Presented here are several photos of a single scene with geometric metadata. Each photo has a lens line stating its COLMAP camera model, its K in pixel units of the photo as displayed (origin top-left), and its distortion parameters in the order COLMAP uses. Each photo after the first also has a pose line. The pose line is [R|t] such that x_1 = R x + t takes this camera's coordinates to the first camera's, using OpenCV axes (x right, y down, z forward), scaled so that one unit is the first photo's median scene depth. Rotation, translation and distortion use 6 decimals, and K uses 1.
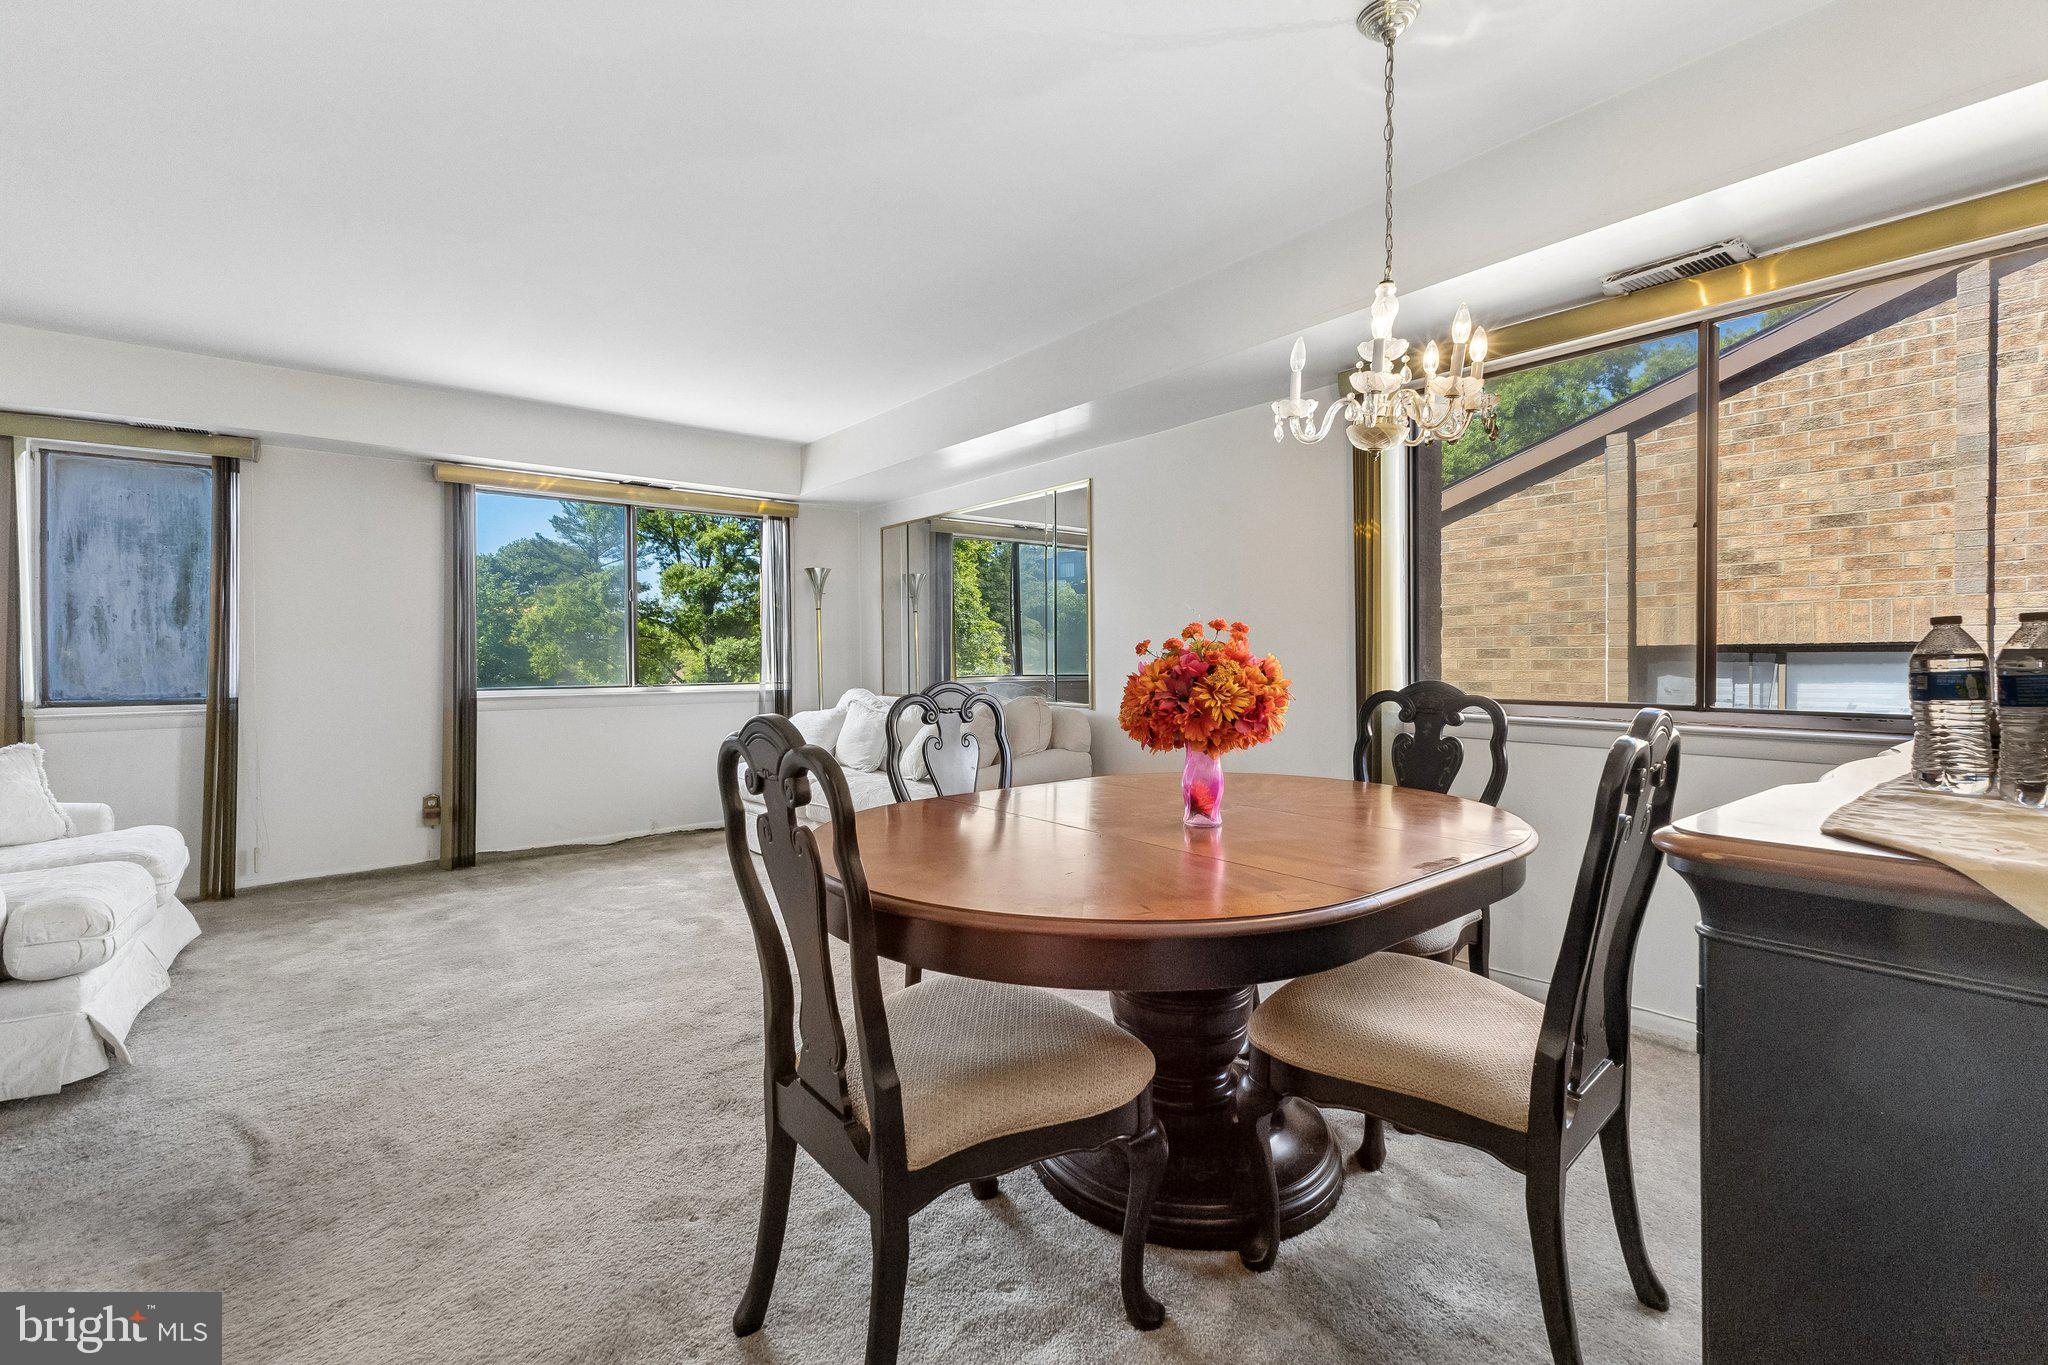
lens RADIAL K [[886.7, 0, 1028.0], [0, 886.7, 660.6], [0, 0, 1]] dist [0.001739, -0.000629]
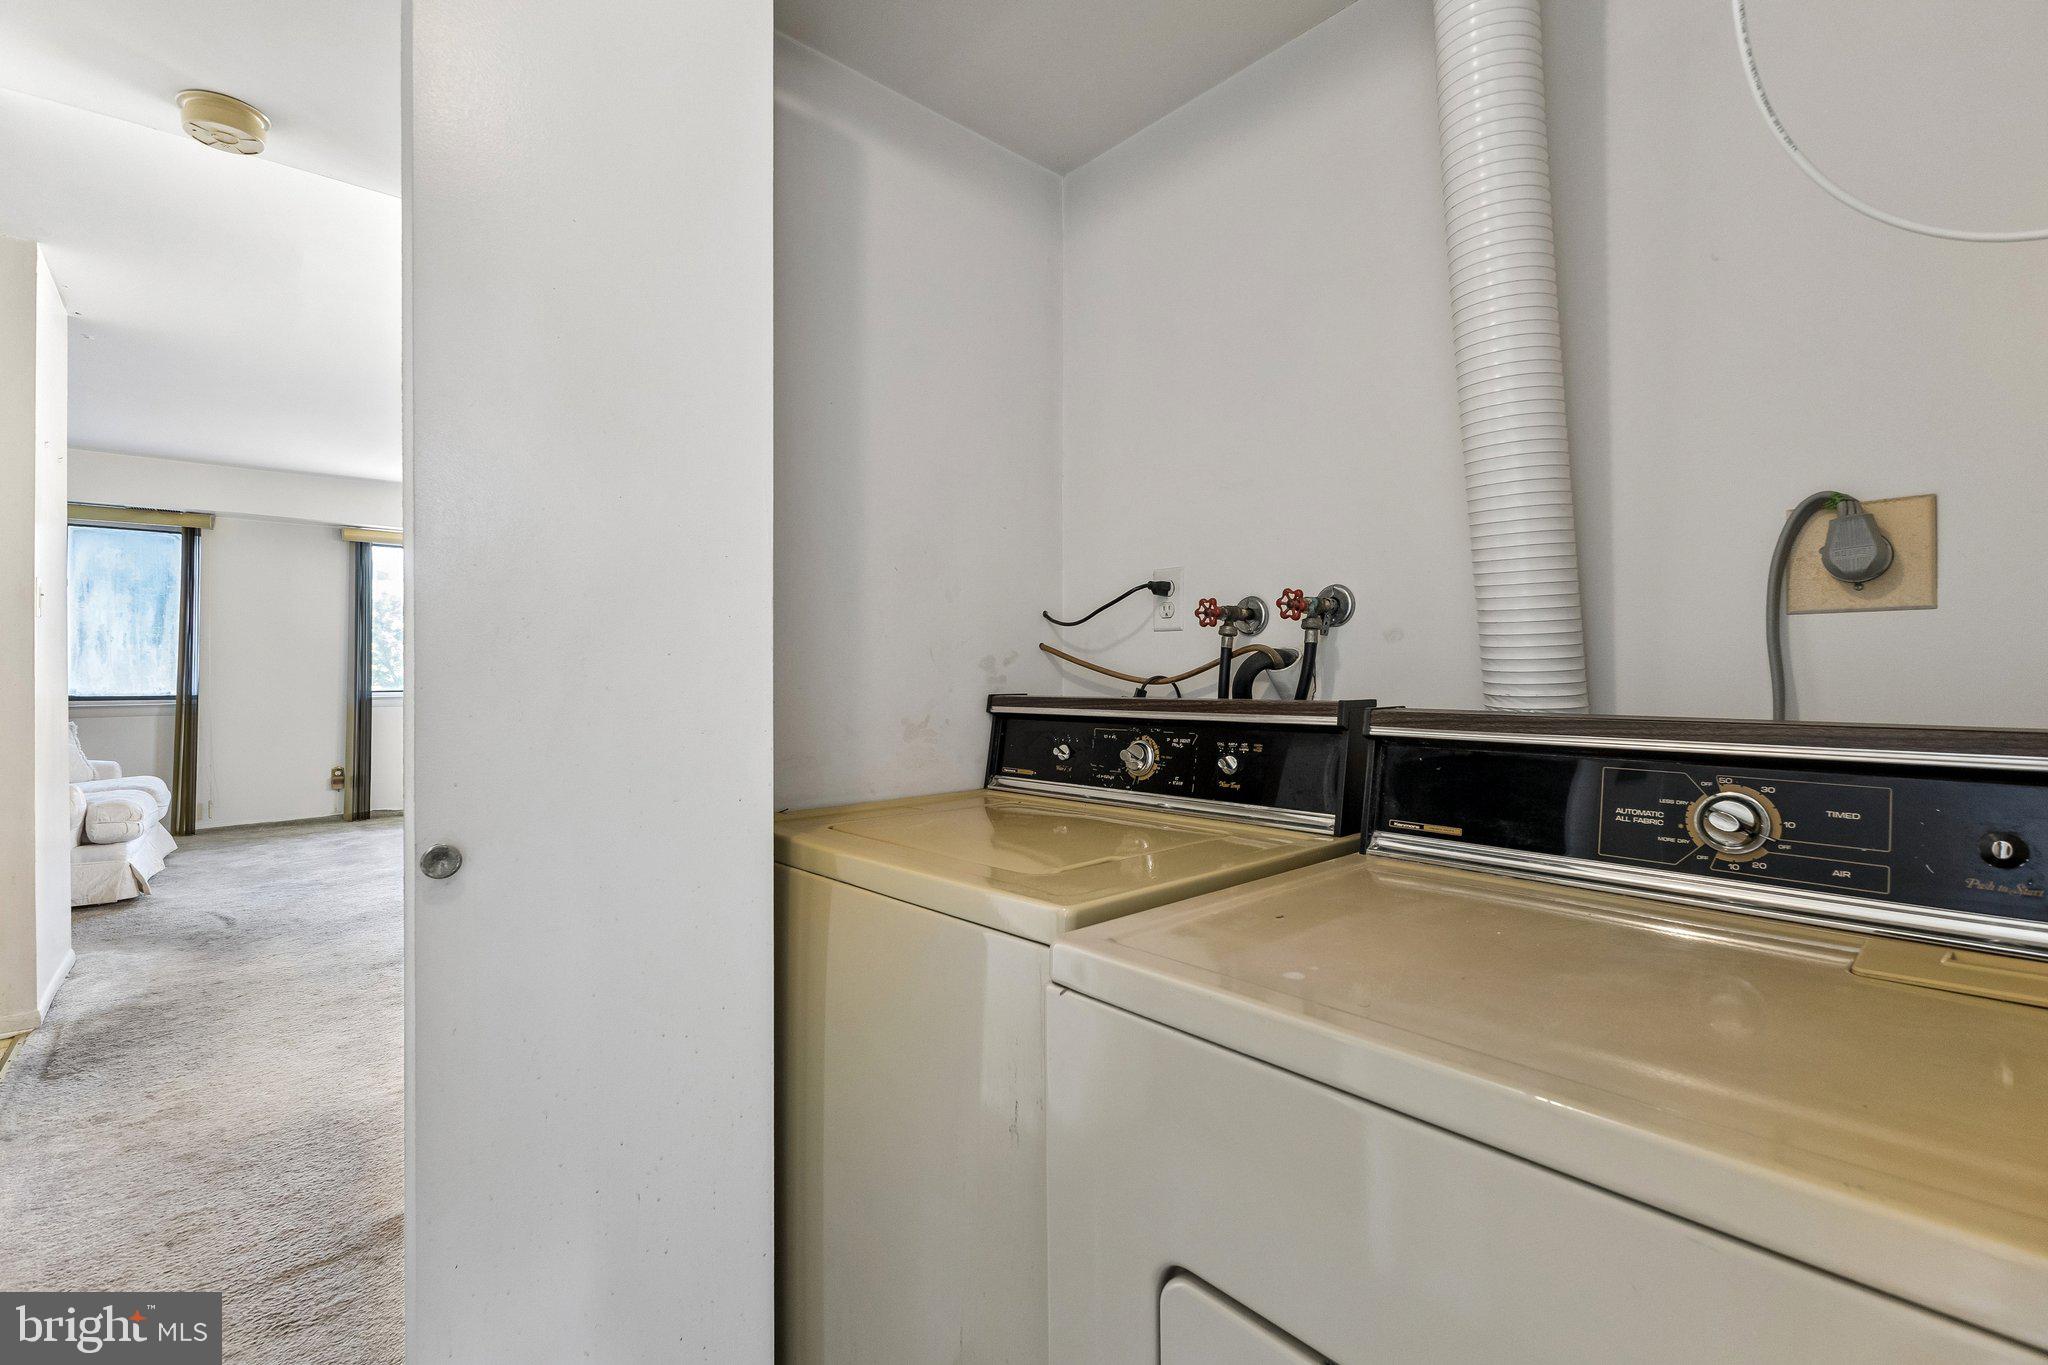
lens RADIAL K [[891.9, 0, 999.9], [0, 891.9, 673.3], [0, 0, 1]] dist [0.001735, 0.000362]
pose [[0.999574, 0.007300, 0.028270, 0.369858], [-0.007254, 0.999972, -0.001711, -0.000759], [-0.028282, 0.001505, 0.999599, -0.487993]]
